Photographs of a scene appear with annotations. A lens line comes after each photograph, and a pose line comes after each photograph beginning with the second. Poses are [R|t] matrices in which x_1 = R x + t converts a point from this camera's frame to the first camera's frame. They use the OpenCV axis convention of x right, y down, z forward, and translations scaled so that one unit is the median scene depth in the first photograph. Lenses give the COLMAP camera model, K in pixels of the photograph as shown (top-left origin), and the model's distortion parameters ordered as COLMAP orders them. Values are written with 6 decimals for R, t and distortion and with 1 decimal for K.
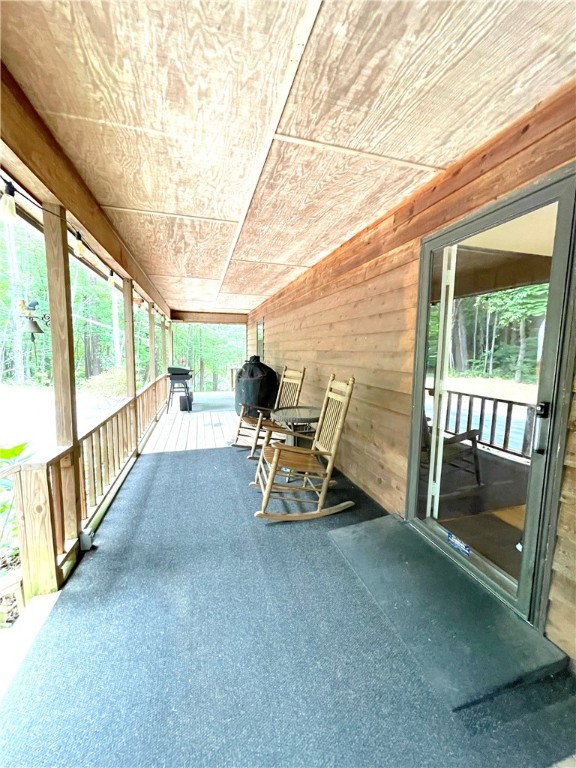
lens RADIAL K [[310.7, 0, 284.5], [0, 310.7, 382.4], [0, 0, 1]] dist [-0.005969, 0.002109]
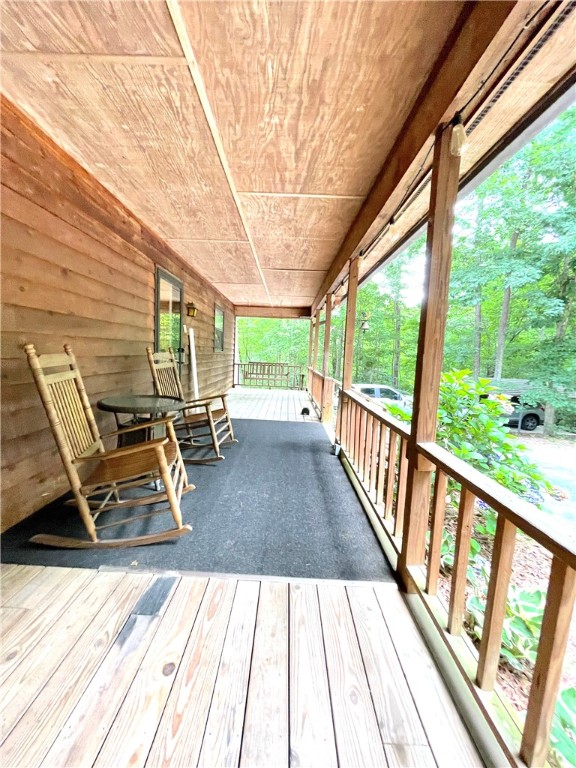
lens RADIAL K [[310.7, 0, 286.7], [0, 310.7, 386.9], [0, 0, 1]] dist [-0.005969, 0.002109]
pose [[-0.962493, -0.084796, 0.257714, -0.548611], [-0.029253, 0.976800, 0.212146, -0.128070], [-0.269724, 0.196650, -0.942644, 1.831906]]
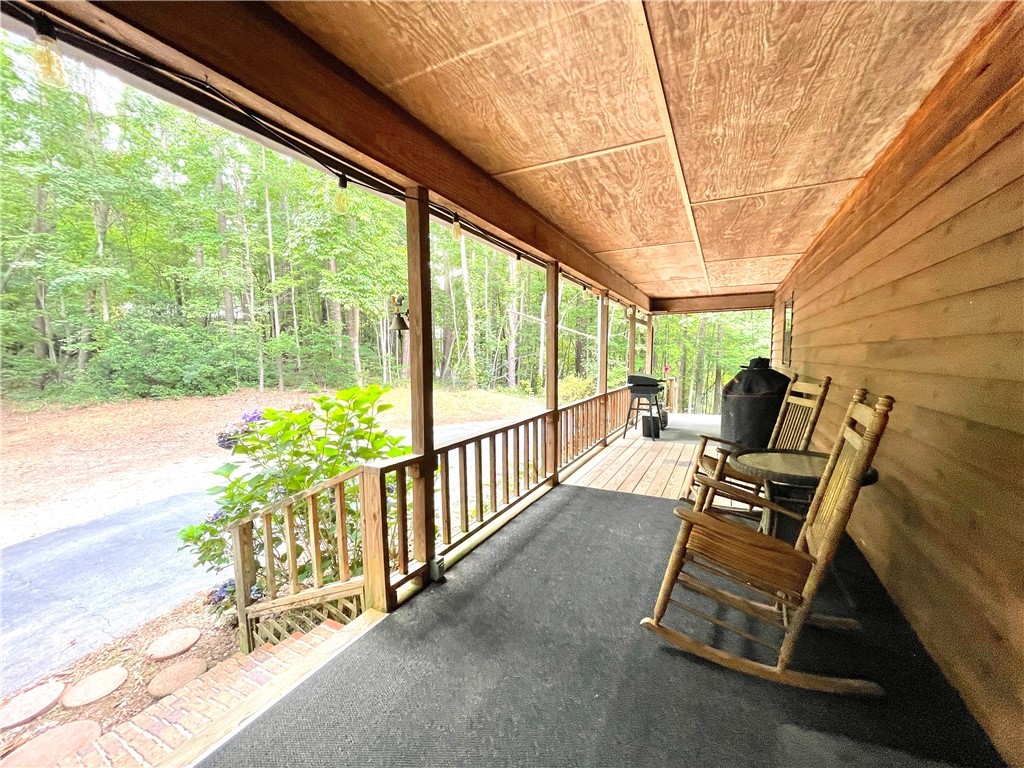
lens RADIAL K [[414.2, 0, 508.4], [0, 414.2, 390.3], [0, 0, 1]] dist [-0.005969, 0.002109]
pose [[0.731875, 0.040426, -0.680239, 0.185905], [-0.054094, 0.998535, 0.001142, 0.002854], [0.679289, 0.035961, 0.732989, 0.191412]]
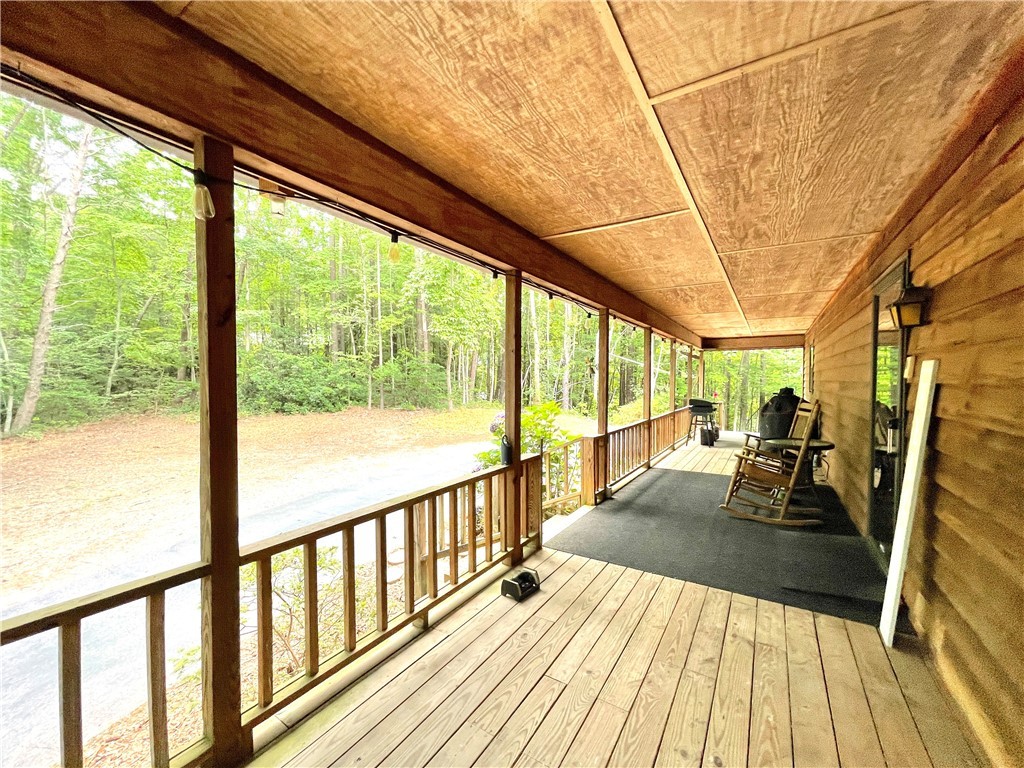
lens RADIAL K [[414.2, 0, 508.9], [0, 414.2, 390.1], [0, 0, 1]] dist [-0.005969, 0.002109]
pose [[0.672031, 0.008502, -0.740474, 0.476371], [-0.069374, 0.996259, -0.051523, 0.069357], [0.737266, 0.085994, 0.670107, -0.692794]]
